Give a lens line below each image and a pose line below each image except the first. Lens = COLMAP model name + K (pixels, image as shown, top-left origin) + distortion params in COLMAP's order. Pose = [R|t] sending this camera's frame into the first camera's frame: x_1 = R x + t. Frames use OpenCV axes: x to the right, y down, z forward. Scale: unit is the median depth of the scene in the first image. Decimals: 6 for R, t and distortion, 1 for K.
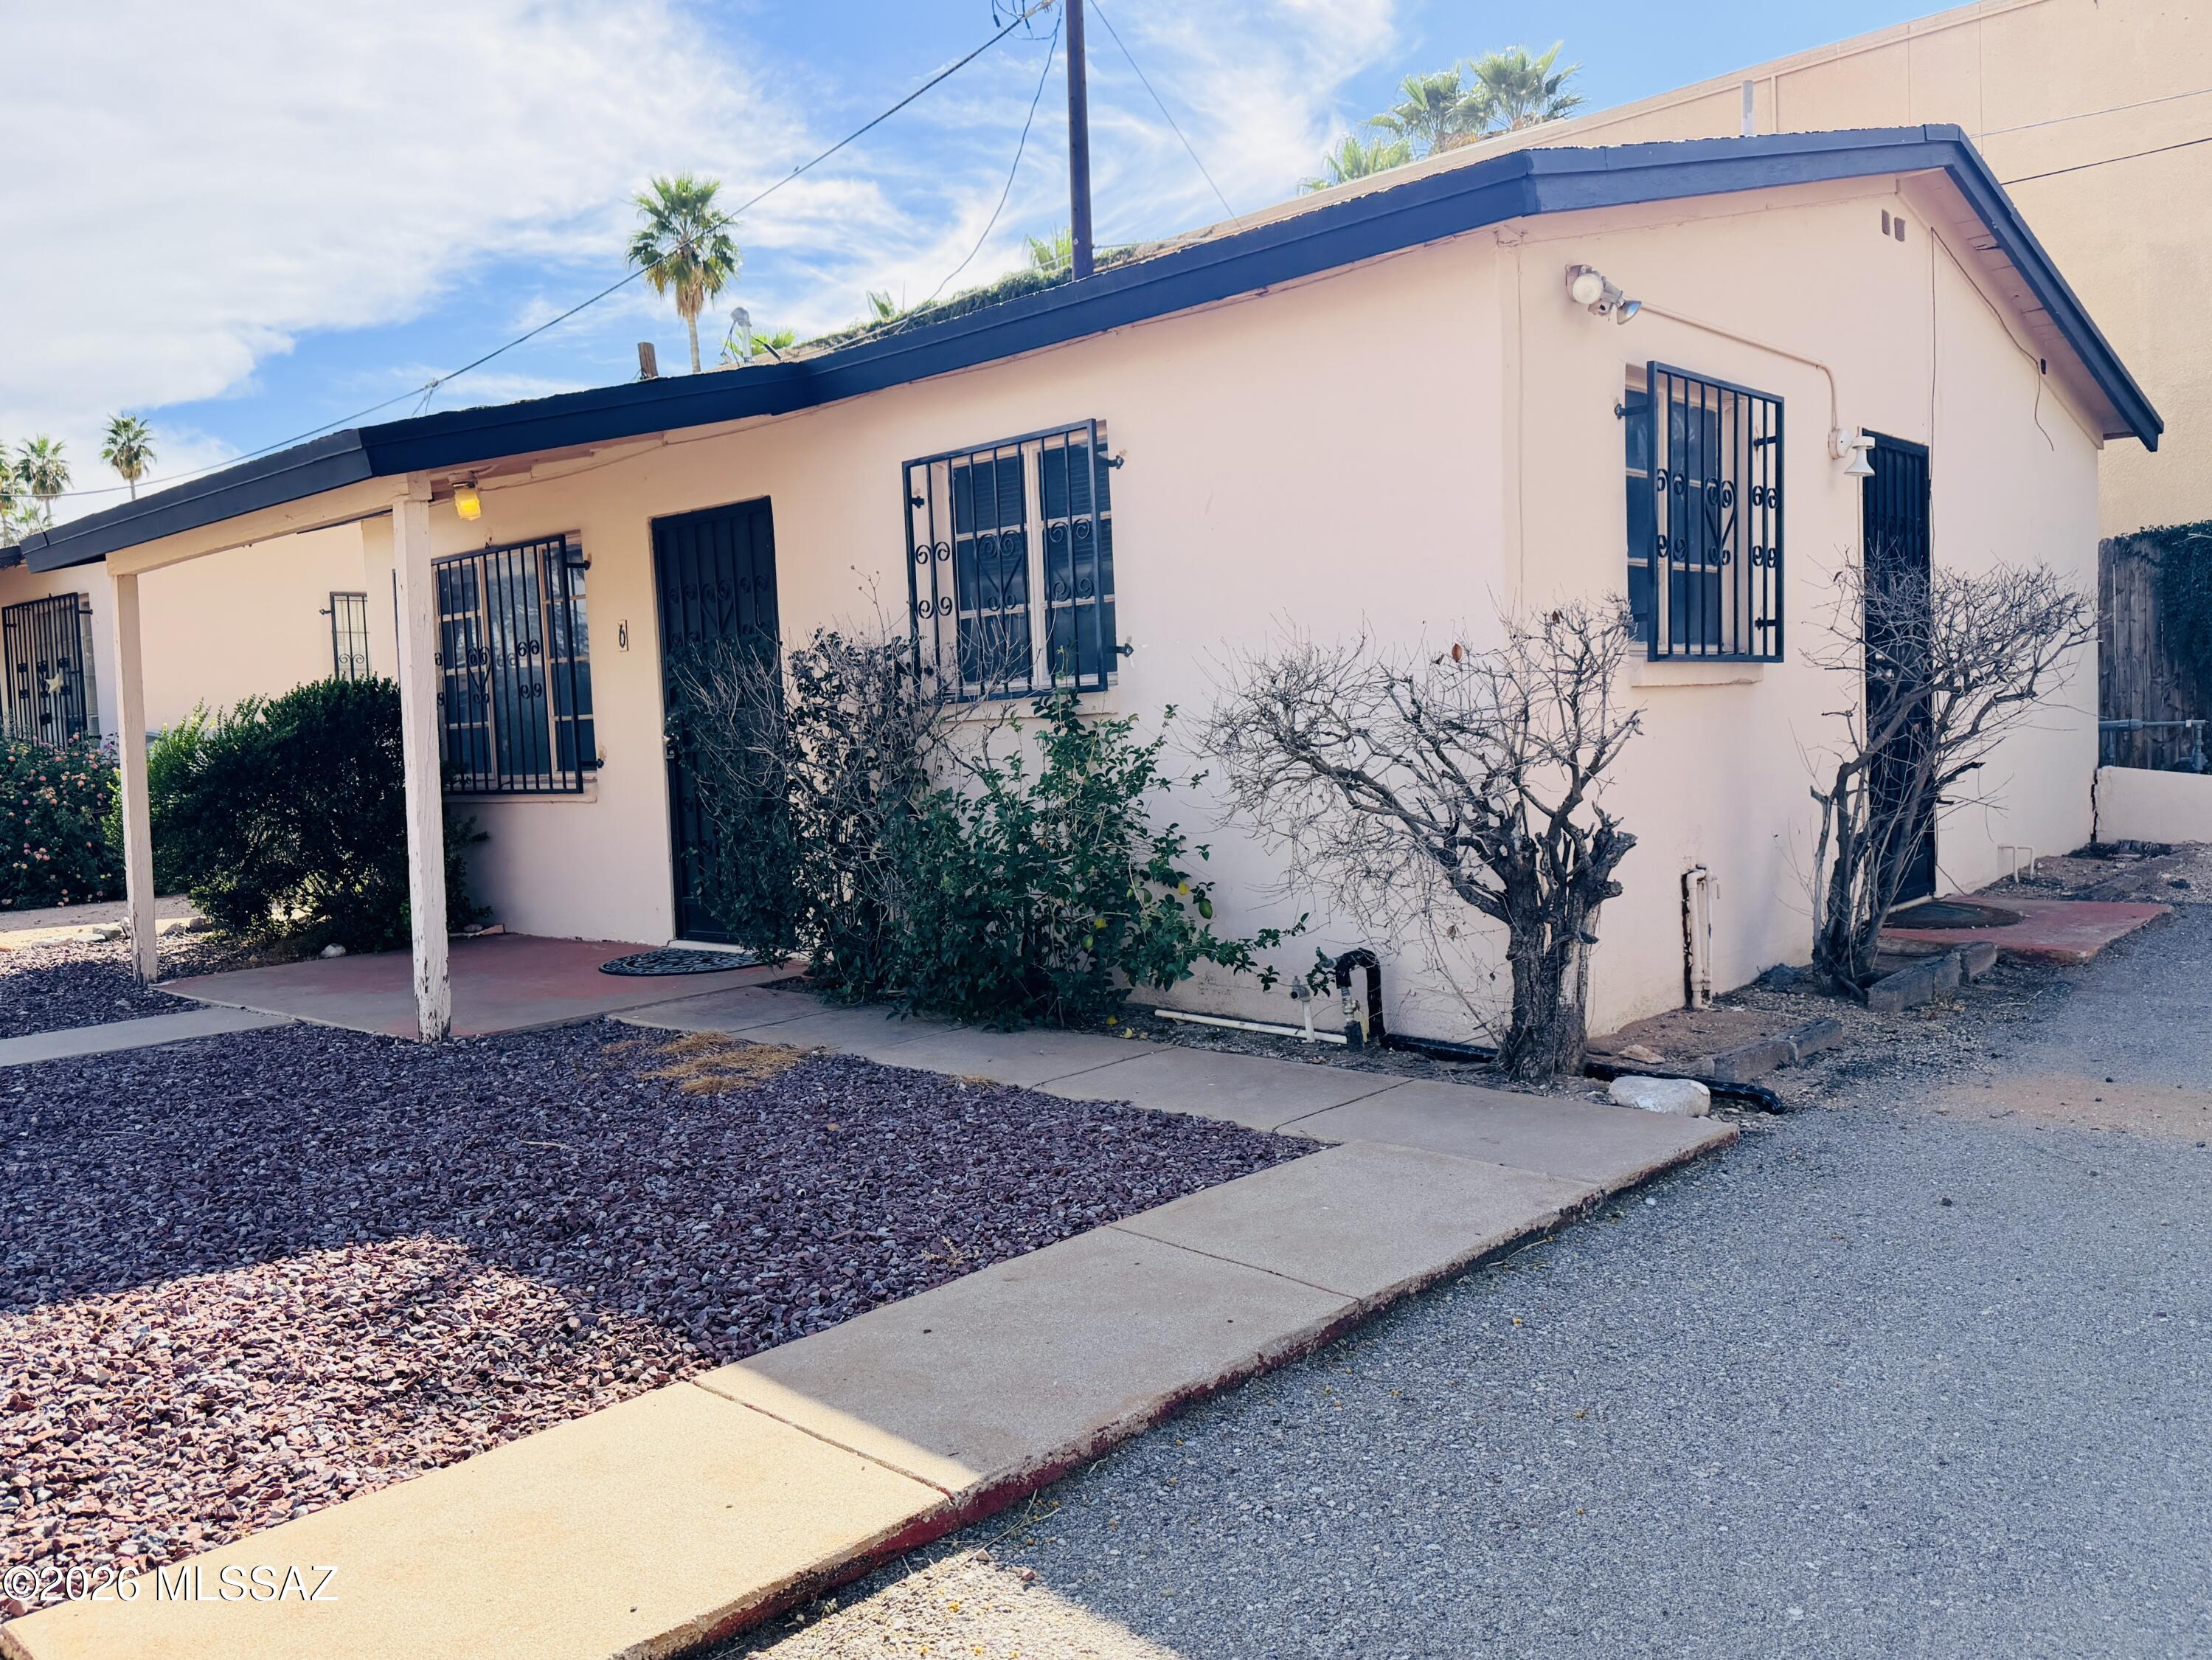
lens RADIAL K [[1658.5, 0, 1106.0], [0, 1658.5, 830.0], [0, 0, 1]] dist [0.065185, -0.175291]
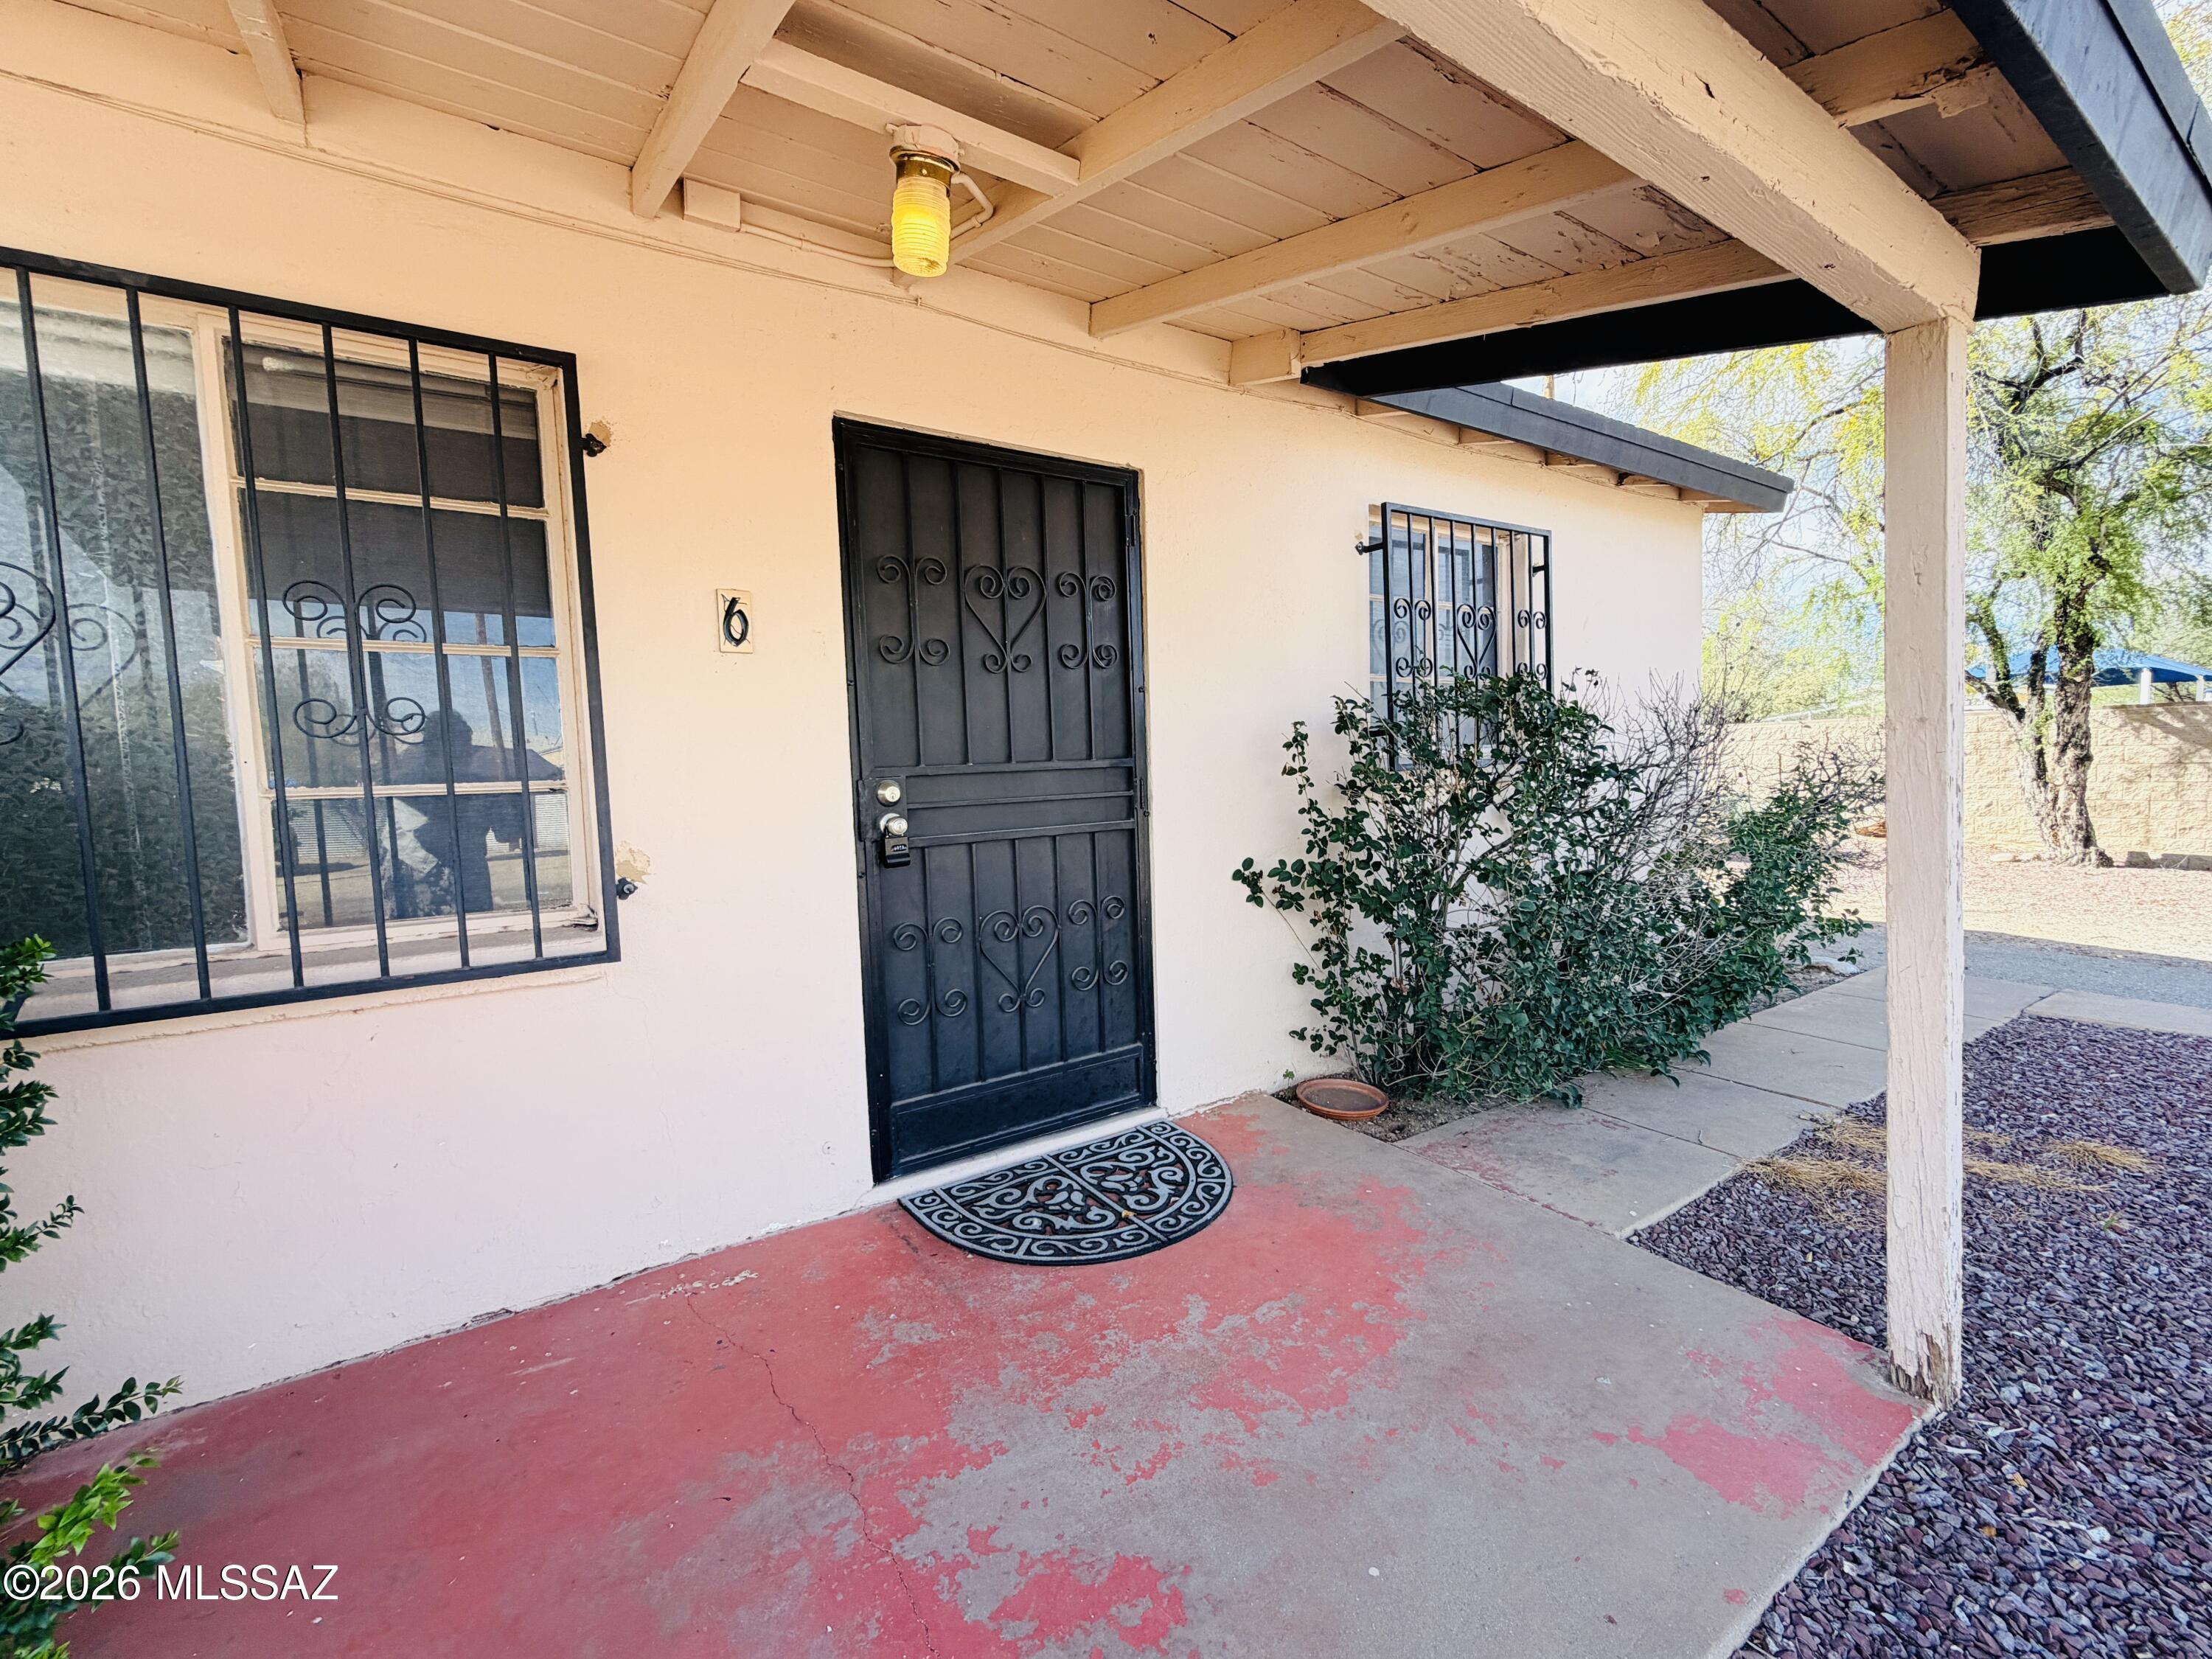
lens RADIAL K [[889.5, 0, 1096.4], [0, 889.5, 826.3], [0, 0, 1]] dist [-0.000647, -0.000380]
pose [[0.273306, -0.009043, 0.961885, -0.509414], [0.097864, 0.995029, -0.018452, -0.040664], [-0.956936, 0.099177, 0.272832, 0.826220]]
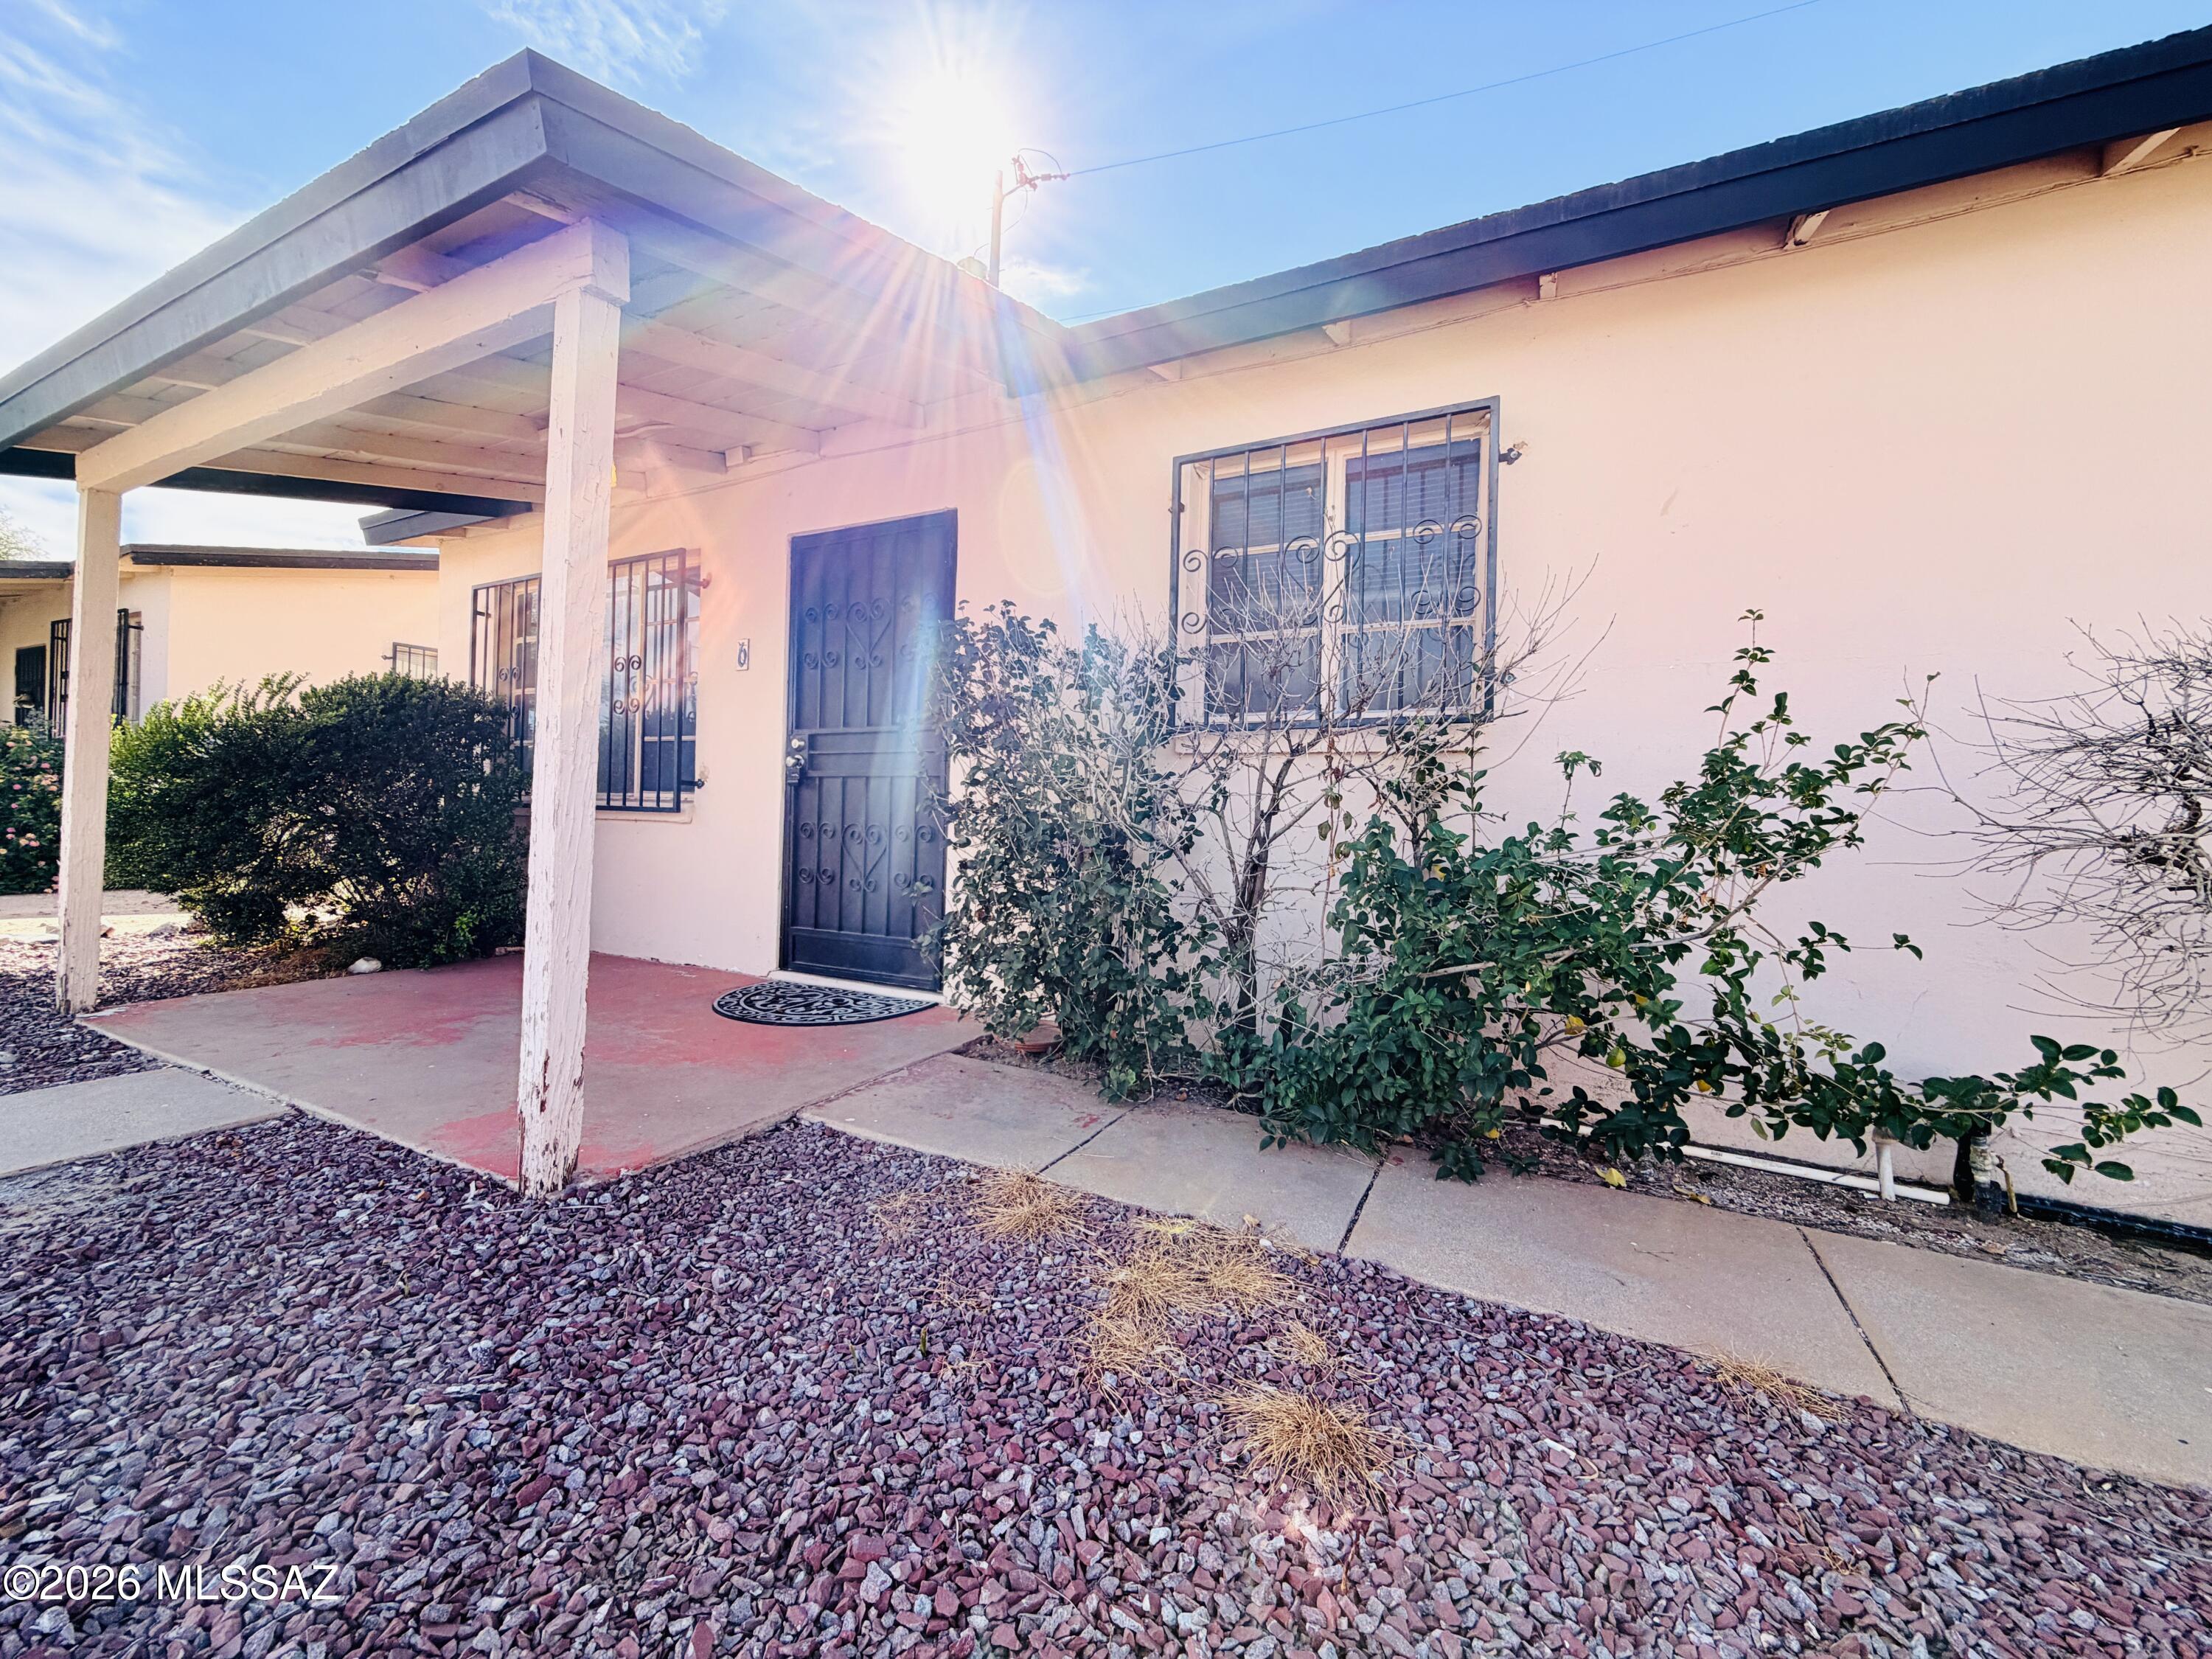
lens RADIAL K [[889.5, 0, 1096.4], [0, 889.5, 826.3], [0, 0, 1]] dist [-0.000647, -0.000380]
pose [[0.967295, 0.069531, 0.243940, -0.208473], [-0.056176, 0.996538, -0.061293, 0.003918], [-0.247357, 0.045585, 0.967852, 0.444386]]
